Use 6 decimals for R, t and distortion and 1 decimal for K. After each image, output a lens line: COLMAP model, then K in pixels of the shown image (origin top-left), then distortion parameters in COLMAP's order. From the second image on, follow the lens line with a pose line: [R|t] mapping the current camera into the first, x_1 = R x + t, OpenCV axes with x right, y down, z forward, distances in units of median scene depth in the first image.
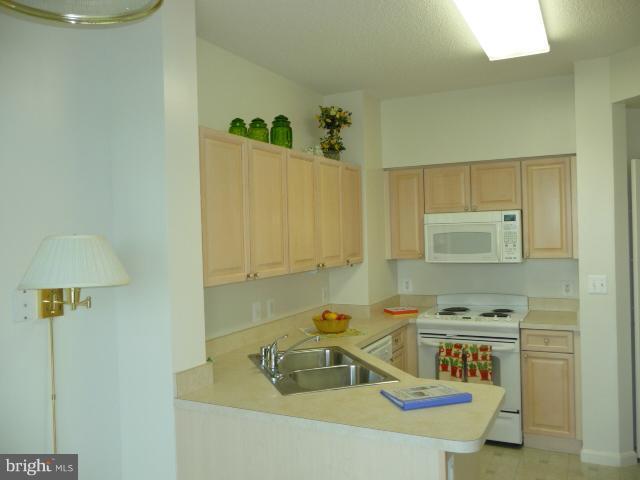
lens RADIAL K [[544.7, 0, 320.0], [0, 544.7, 240.0], [0, 0, 1]] dist [-0.040222, 0.069409]
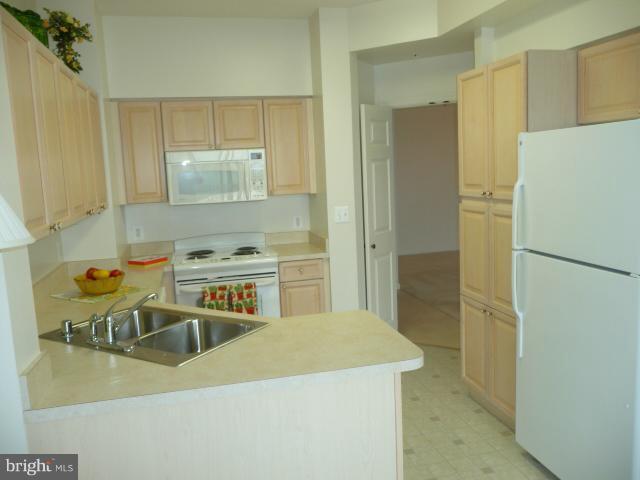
lens RADIAL K [[544.7, 0, 320.0], [0, 544.7, 240.0], [0, 0, 1]] dist [-0.040222, 0.069409]
pose [[0.759653, -0.093700, 0.643543, -0.234870], [0.032209, 0.993772, 0.106674, 0.010677], [-0.649530, -0.060308, 0.757940, 0.148538]]
